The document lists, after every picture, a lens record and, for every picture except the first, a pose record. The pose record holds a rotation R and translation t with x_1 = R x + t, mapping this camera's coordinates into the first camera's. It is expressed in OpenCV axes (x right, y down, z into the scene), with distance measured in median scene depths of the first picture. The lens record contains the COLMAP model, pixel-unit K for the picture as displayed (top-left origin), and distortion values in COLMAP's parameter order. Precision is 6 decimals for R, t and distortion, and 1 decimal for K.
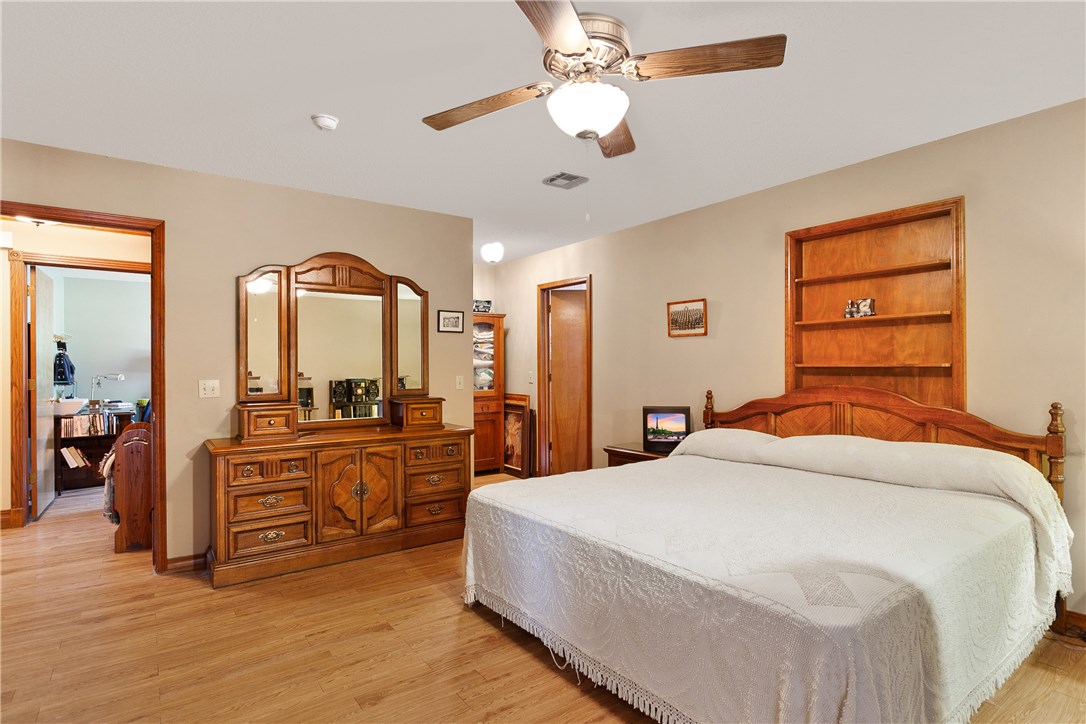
lens RADIAL K [[555.8, 0, 543.7], [0, 555.8, 363.1], [0, 0, 1]] dist [0.016495, 0.000066]
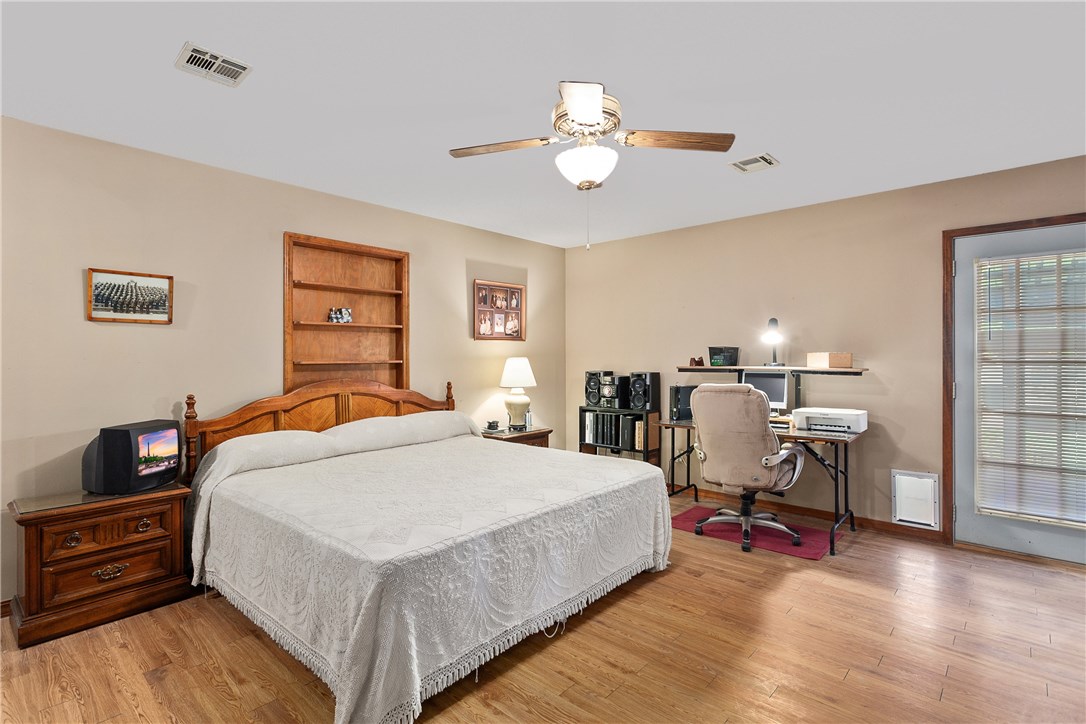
lens RADIAL K [[520.0, 0, 543.2], [0, 520.0, 359.1], [0, 0, 1]] dist [0.000171, 0.001434]
pose [[-0.198307, 0.007092, 0.980114, -0.630761], [0.005554, 0.999966, -0.006112, 0.006343], [-0.980124, 0.004231, -0.198340, 0.792508]]
